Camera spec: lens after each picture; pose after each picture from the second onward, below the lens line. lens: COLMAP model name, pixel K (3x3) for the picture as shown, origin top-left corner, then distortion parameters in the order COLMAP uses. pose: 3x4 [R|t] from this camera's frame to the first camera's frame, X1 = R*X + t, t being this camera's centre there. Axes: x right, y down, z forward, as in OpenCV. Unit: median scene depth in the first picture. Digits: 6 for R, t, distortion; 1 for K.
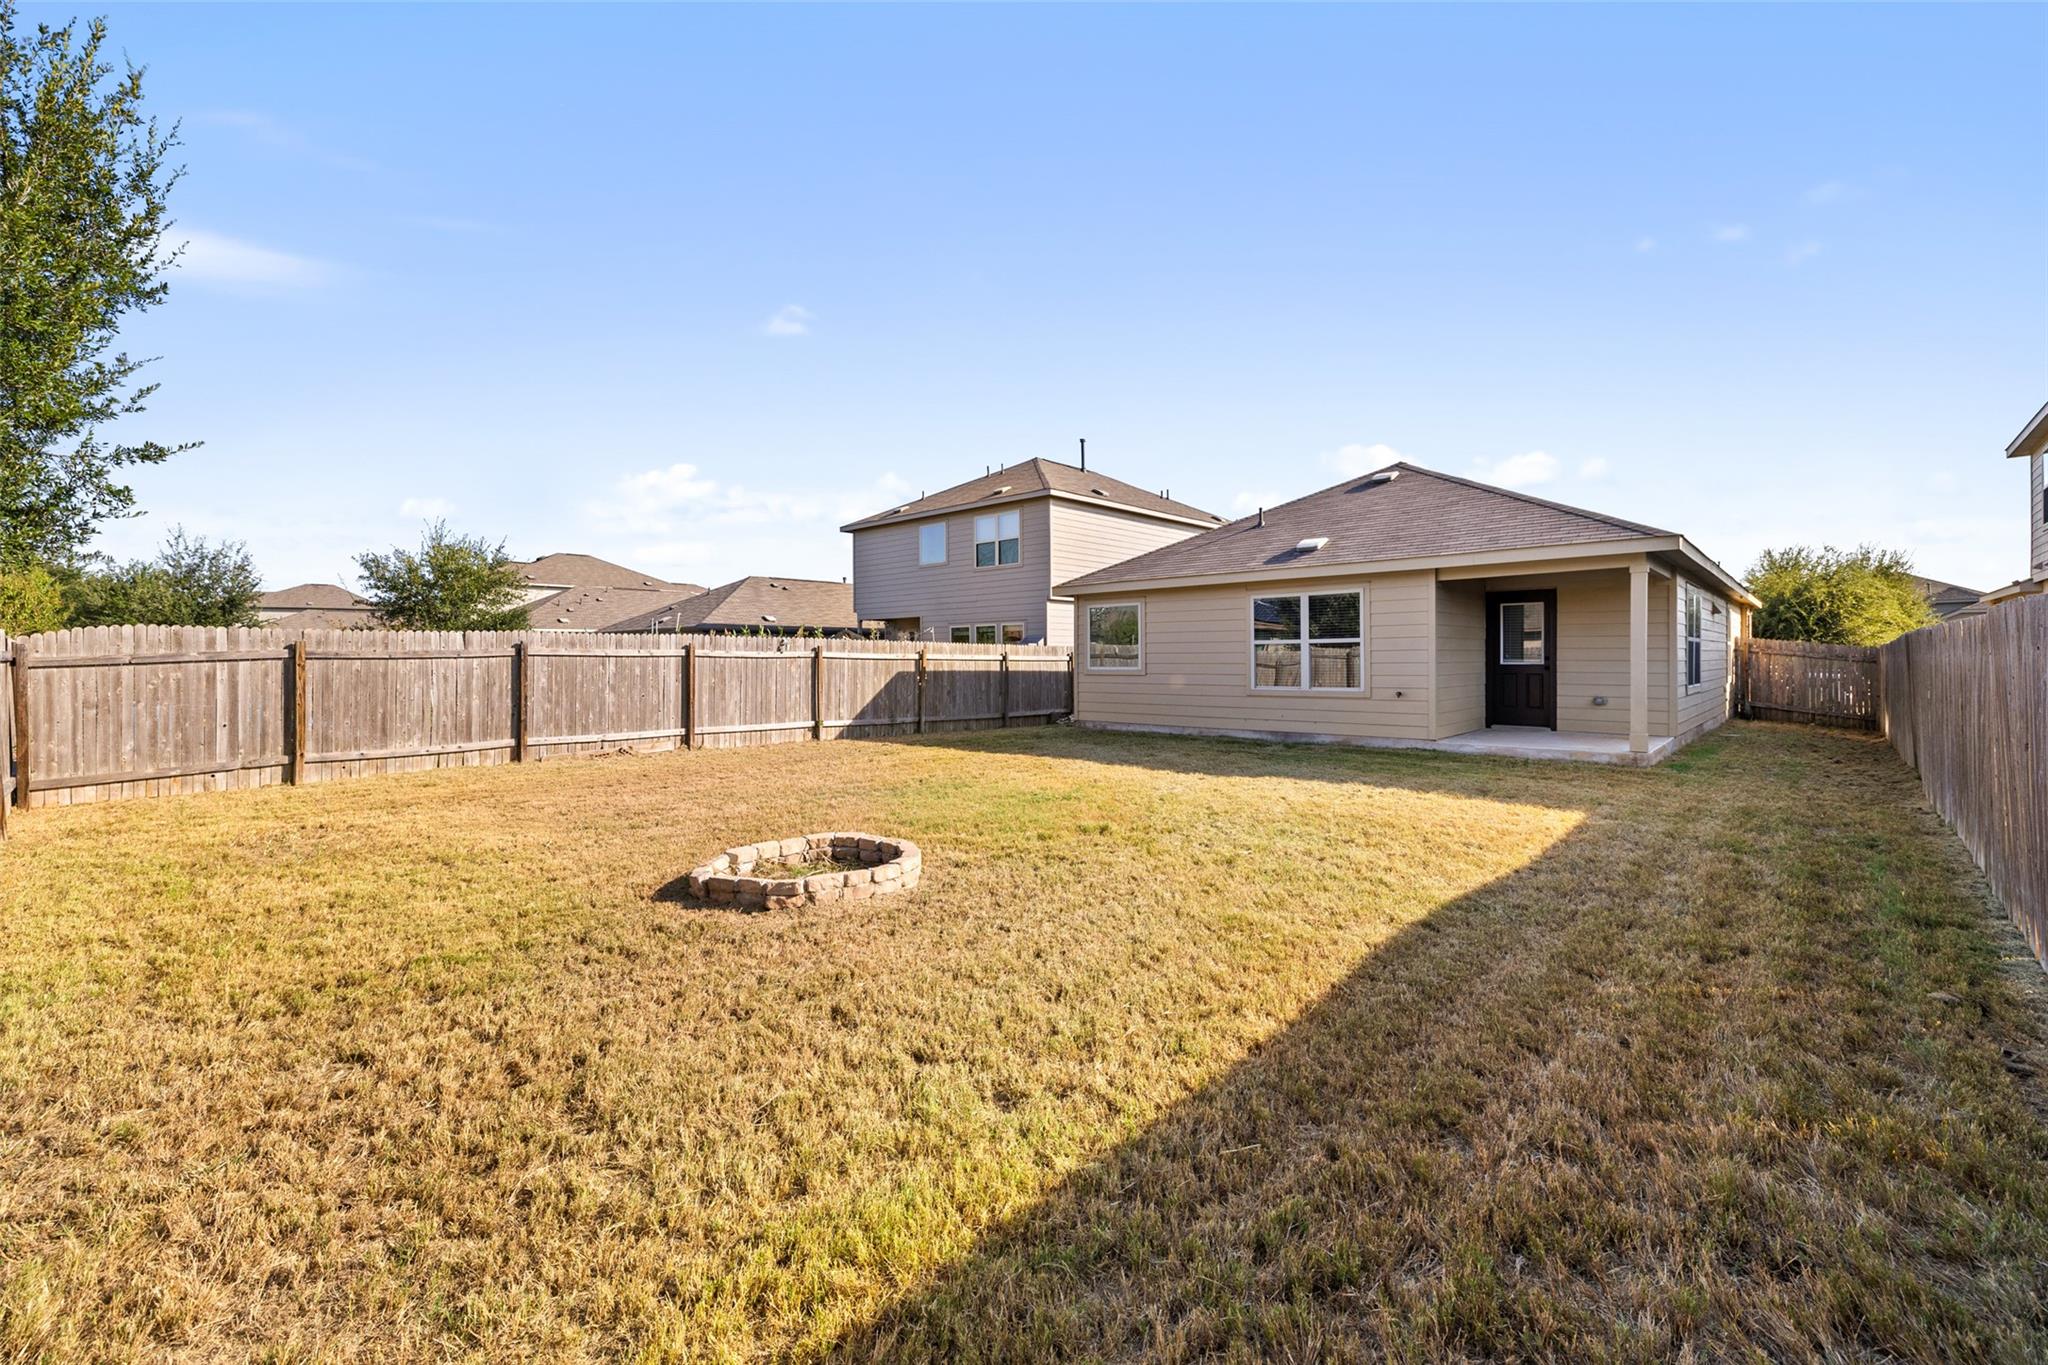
lens RADIAL K [[868.5, 0, 1022.9], [0, 868.5, 676.5], [0, 0, 1]] dist [0.001390, -0.001023]
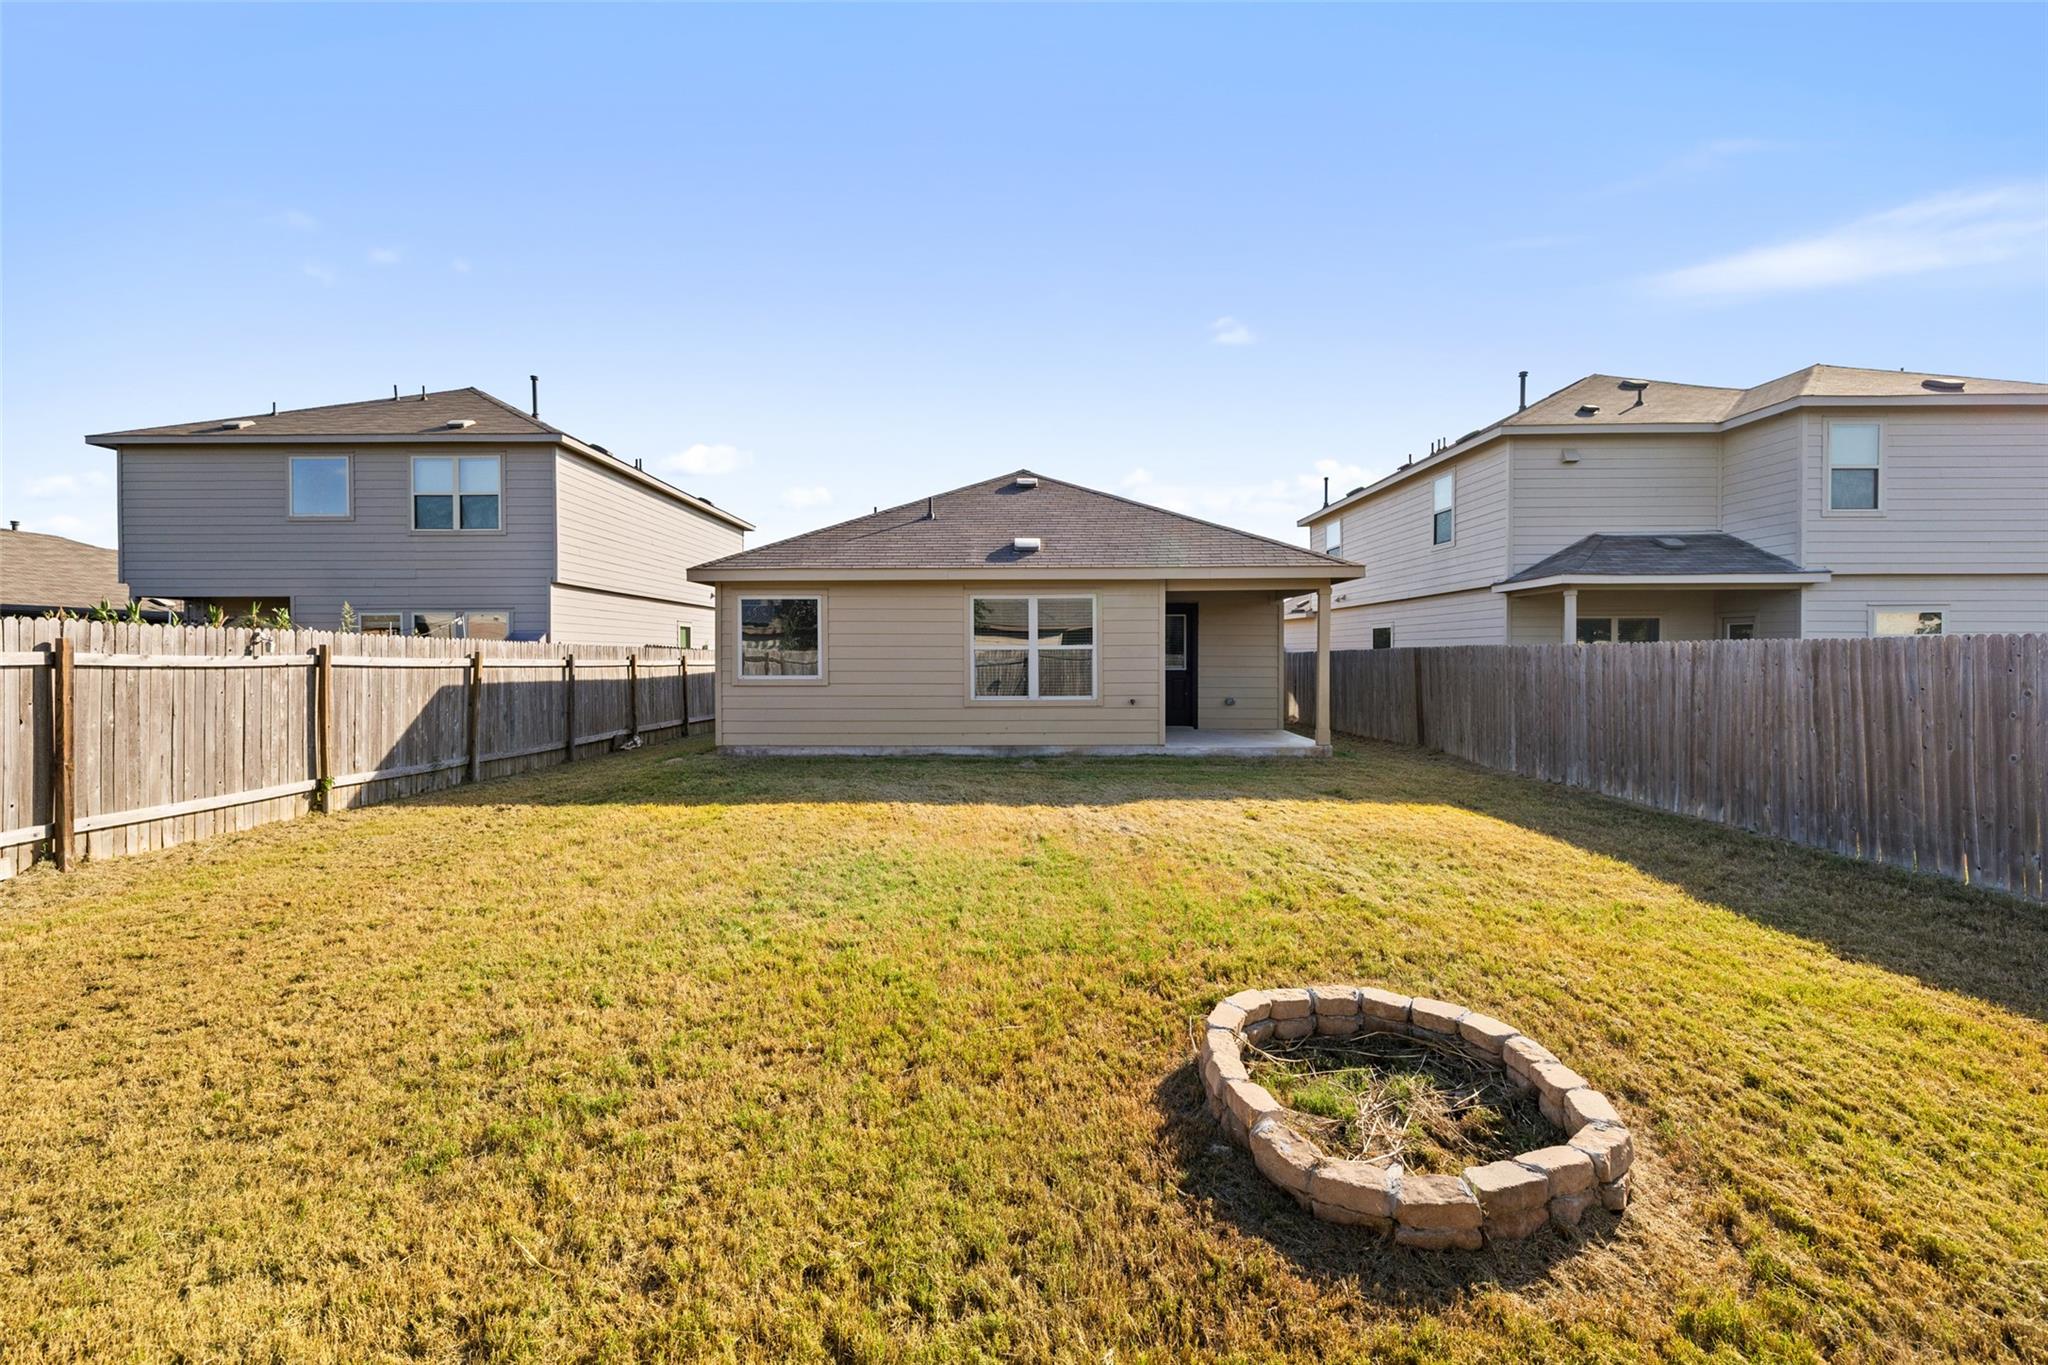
lens RADIAL K [[868.5, 0, 1020.4], [0, 868.5, 679.0], [0, 0, 1]] dist [0.001390, -0.001023]
pose [[0.737861, -0.014066, 0.674806, -0.281393], [0.010764, 0.999901, 0.009073, -0.013469], [-0.674867, 0.000569, 0.737939, 0.284220]]
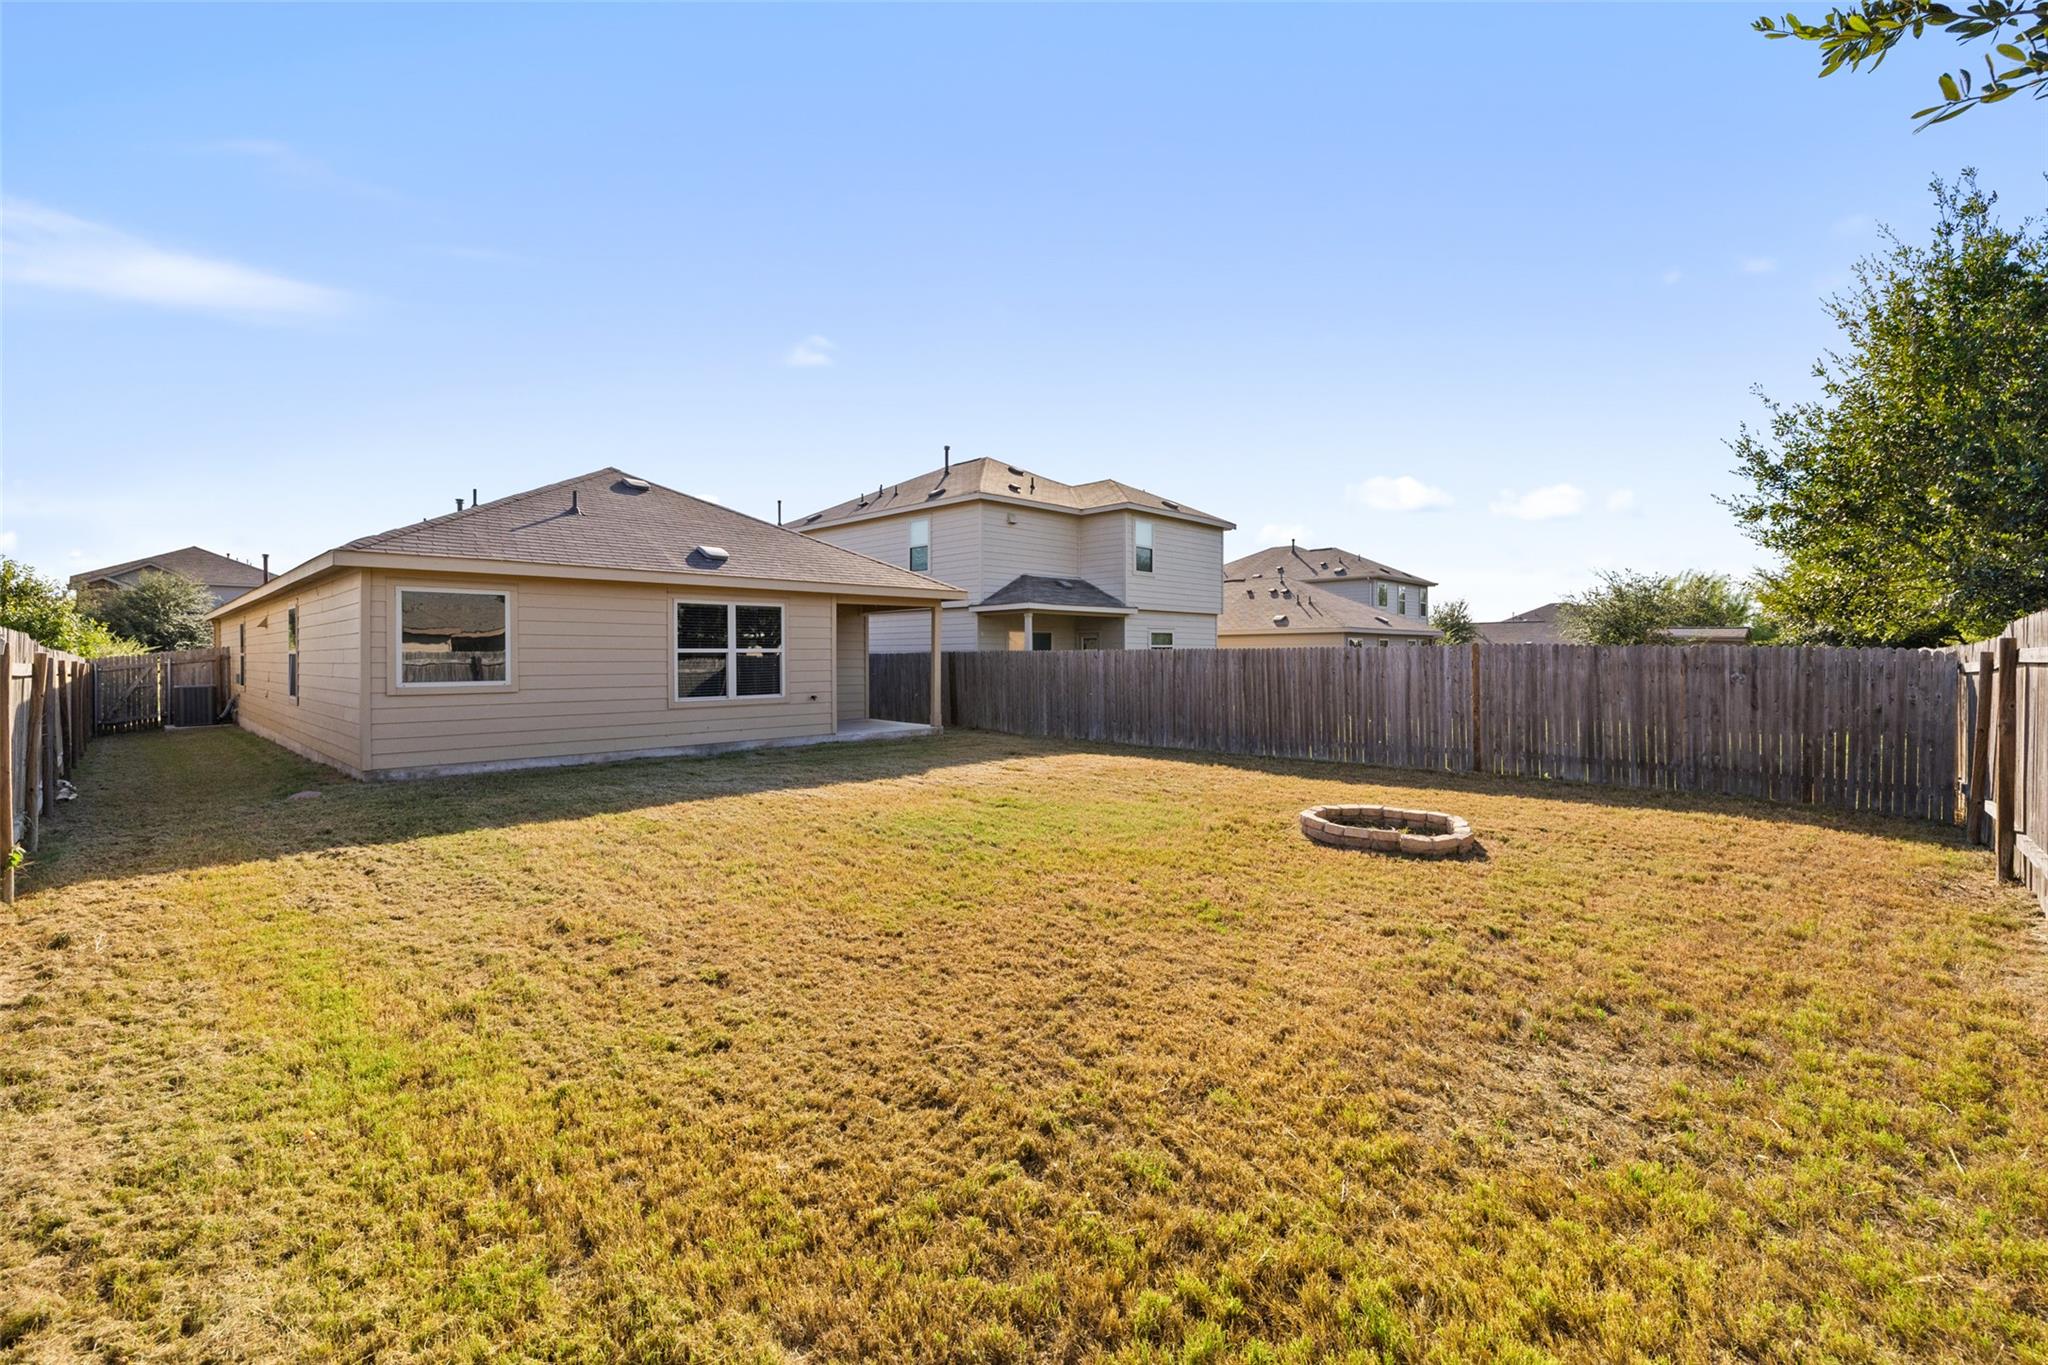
lens RADIAL K [[868.5, 0, 1020.1], [0, 868.5, 664.9], [0, 0, 1]] dist [0.001390, -0.001023]
pose [[0.021229, -0.002903, 0.999770, -0.593469], [0.023694, 0.999716, 0.002399, -0.016171], [-0.999494, 0.023638, 0.021292, 0.576535]]
